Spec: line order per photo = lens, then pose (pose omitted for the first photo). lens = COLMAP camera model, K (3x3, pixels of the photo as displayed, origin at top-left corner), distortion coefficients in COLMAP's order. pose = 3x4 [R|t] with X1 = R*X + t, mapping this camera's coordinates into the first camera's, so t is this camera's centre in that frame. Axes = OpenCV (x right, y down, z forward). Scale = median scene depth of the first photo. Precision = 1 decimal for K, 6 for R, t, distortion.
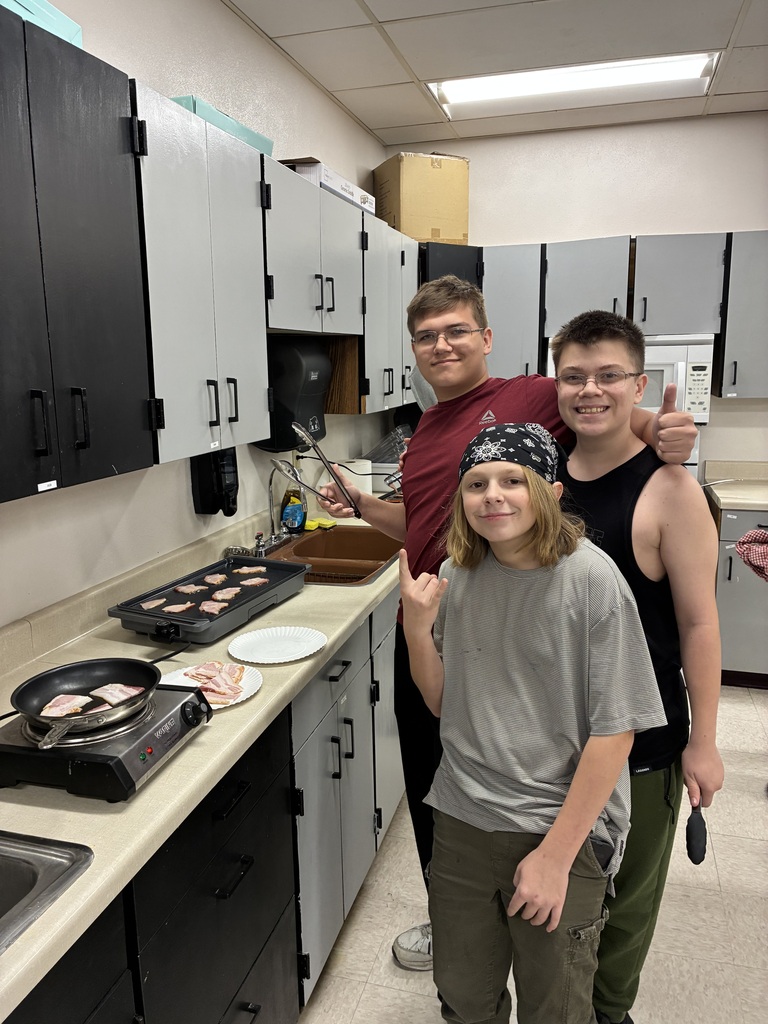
lens RADIAL K [[789.2, 0, 381.0], [0, 789.2, 510.8], [0, 0, 1]] dist [0.046727, -0.053419]
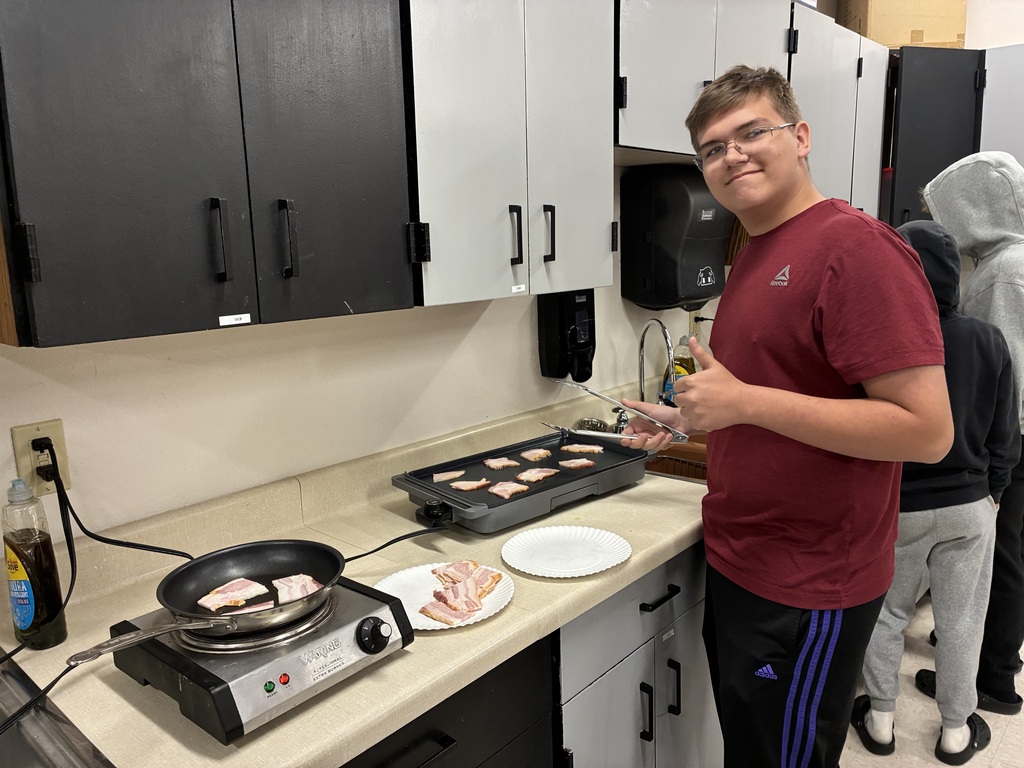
lens RADIAL K [[789.2, 0, 513.4], [0, 789.2, 386.6], [0, 0, 1]] dist [0.046727, -0.053419]
pose [[0.904071, 0.073554, -0.421006, 0.126390], [-0.071509, 0.997226, 0.020666, -0.000275], [0.421358, 0.011422, 0.906822, 0.270977]]
